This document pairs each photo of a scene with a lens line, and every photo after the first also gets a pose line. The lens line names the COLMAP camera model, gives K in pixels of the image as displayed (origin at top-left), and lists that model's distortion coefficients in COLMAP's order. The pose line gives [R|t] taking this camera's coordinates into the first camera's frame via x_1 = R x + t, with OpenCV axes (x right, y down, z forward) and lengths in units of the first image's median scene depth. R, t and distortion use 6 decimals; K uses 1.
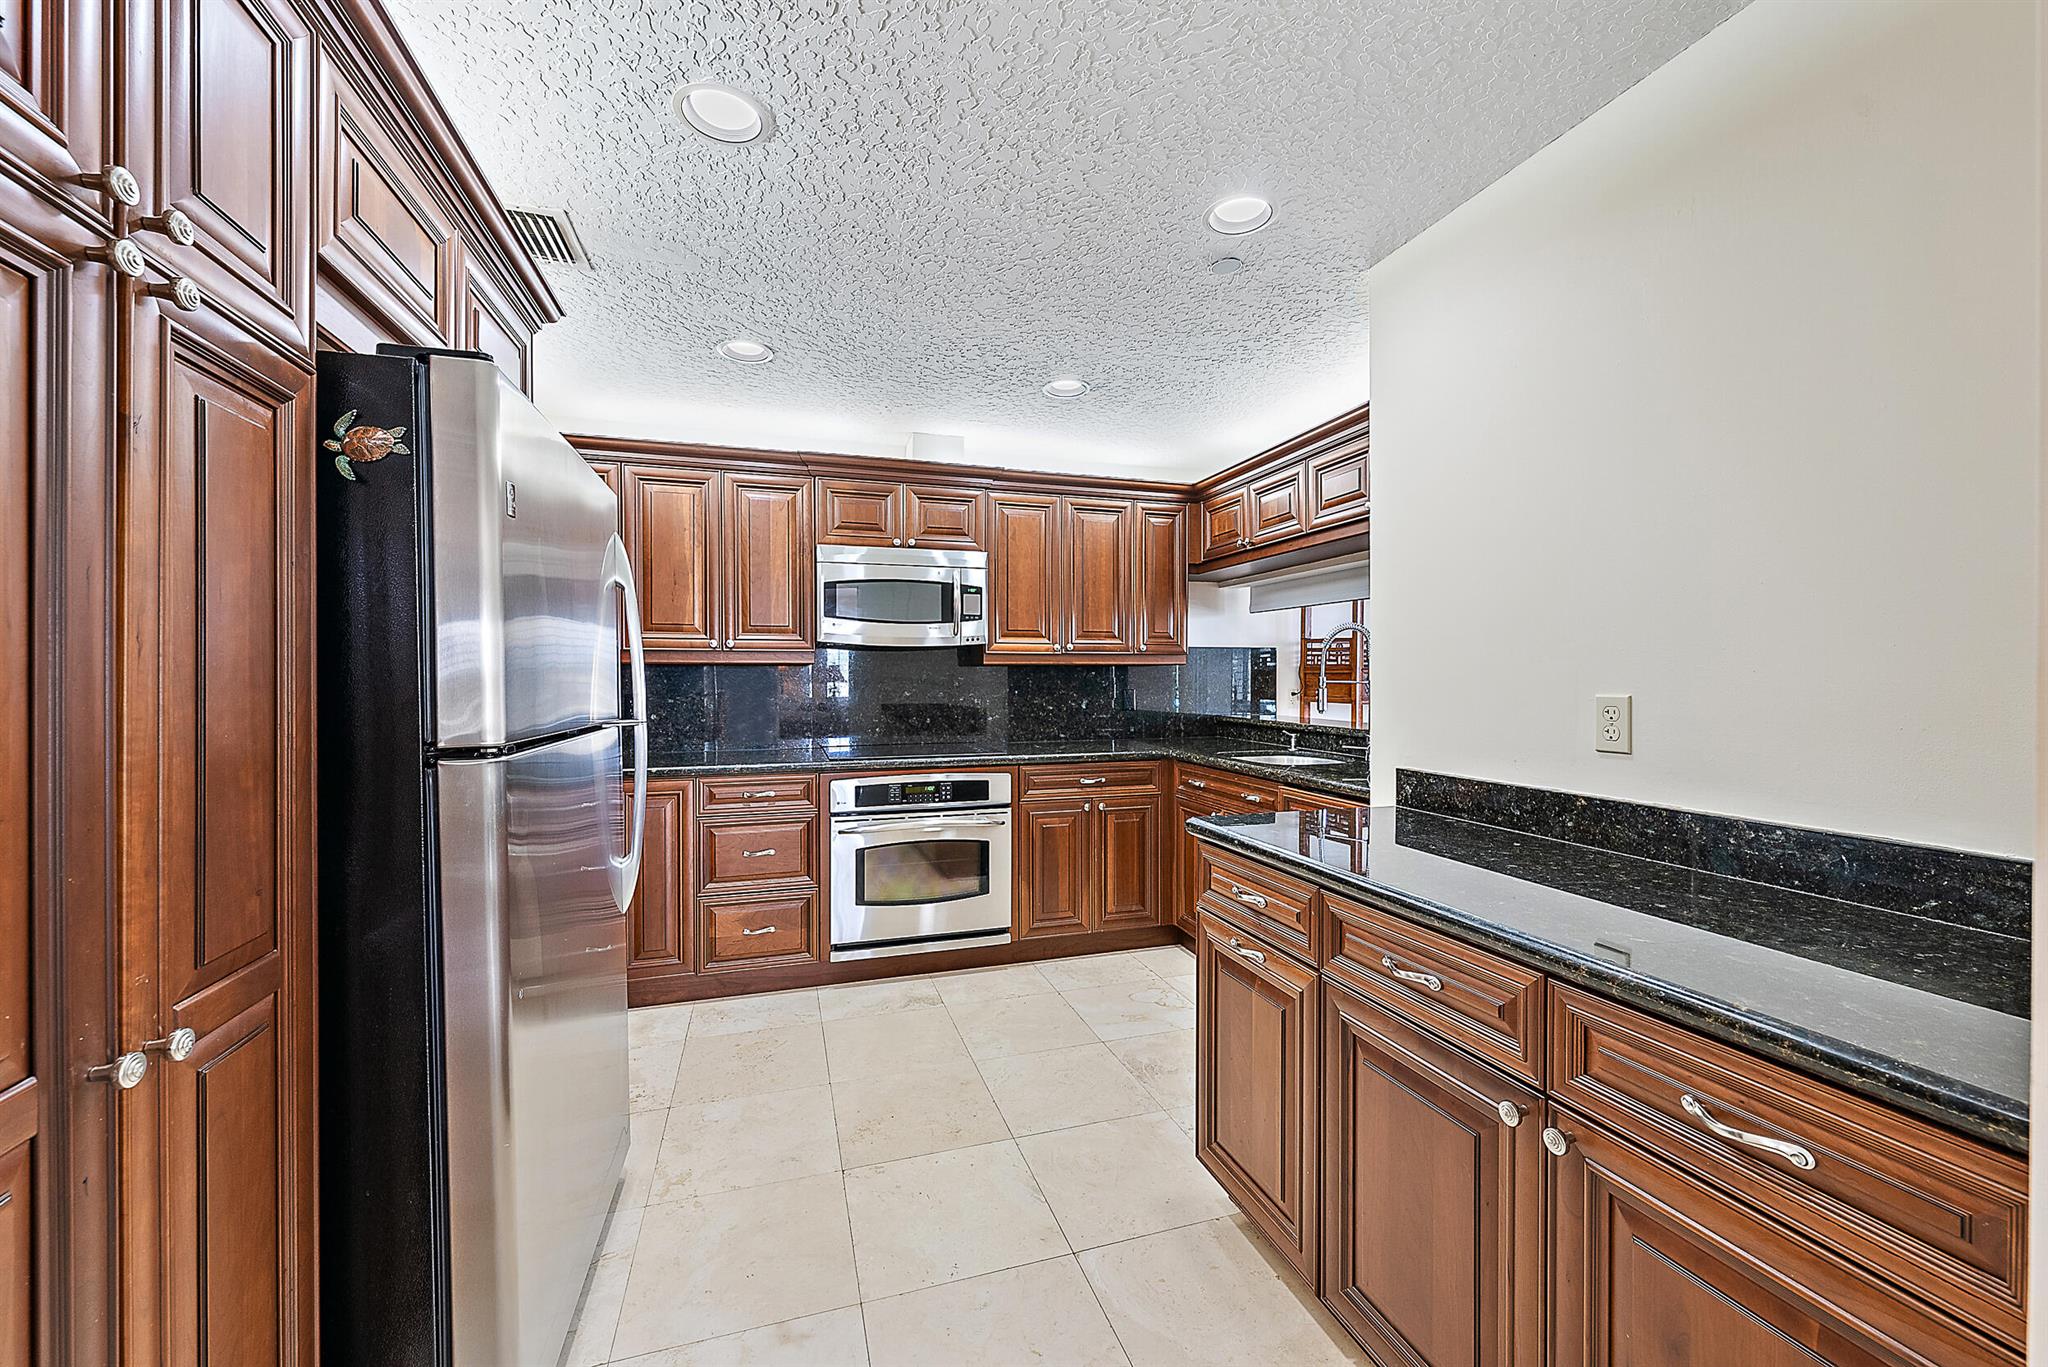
lens RADIAL K [[813.8, 0, 1019.4], [0, 813.8, 678.7], [0, 0, 1]] dist [0.003938, -0.000367]
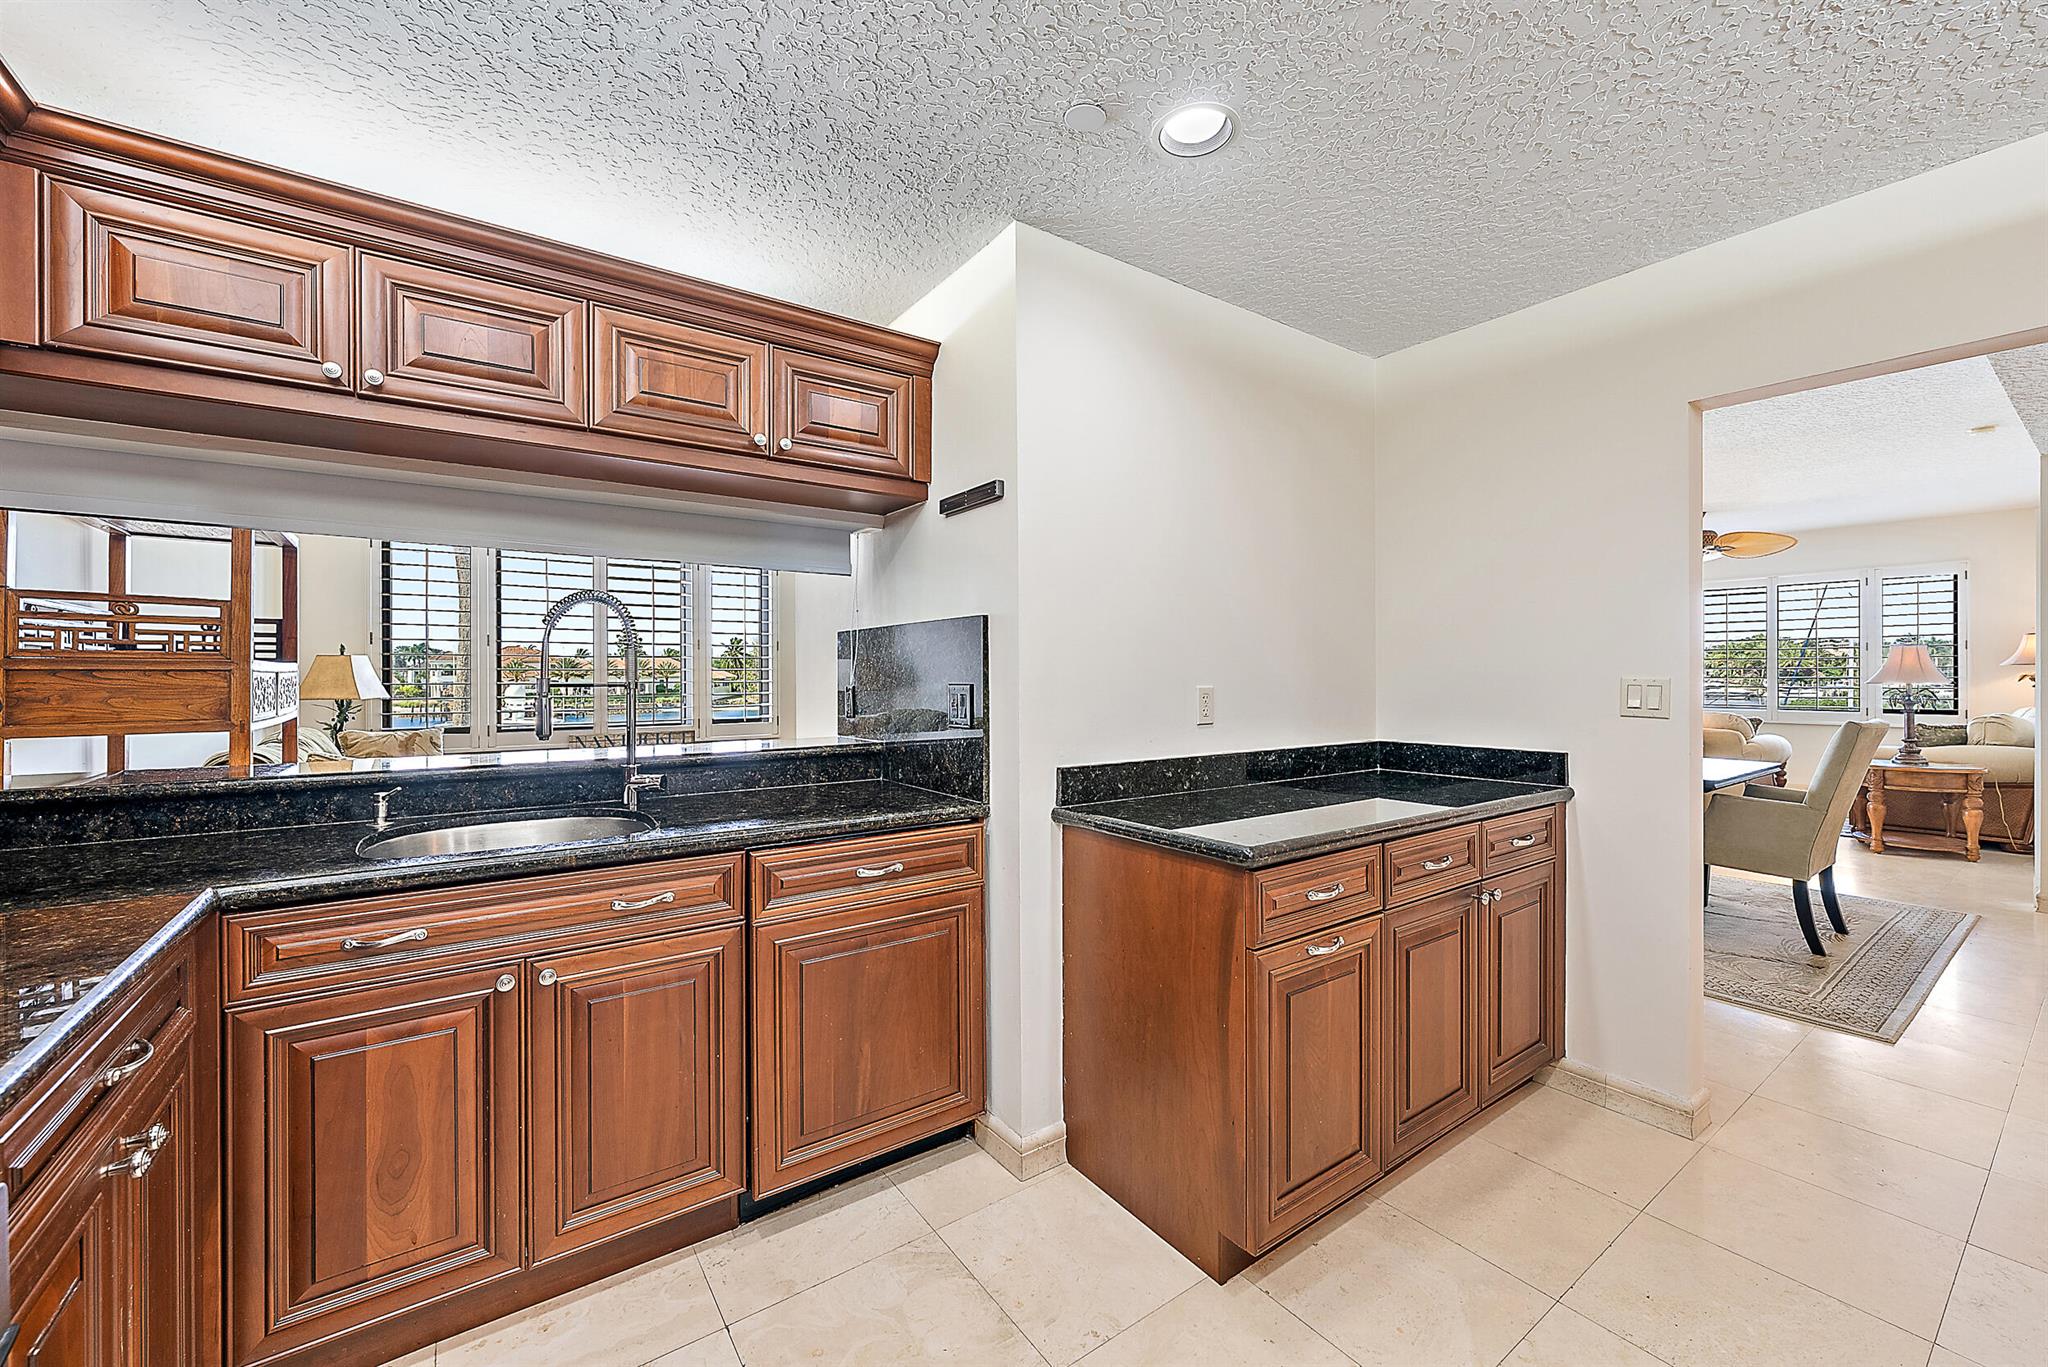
lens RADIAL K [[813.8, 0, 1017.1], [0, 813.8, 680.1], [0, 0, 1]] dist [0.003938, -0.000367]
pose [[-0.326760, -0.002777, 0.945103, -0.473336], [0.006617, 0.999964, 0.005226, -0.003178], [-0.945084, 0.007962, -0.326730, 1.435971]]
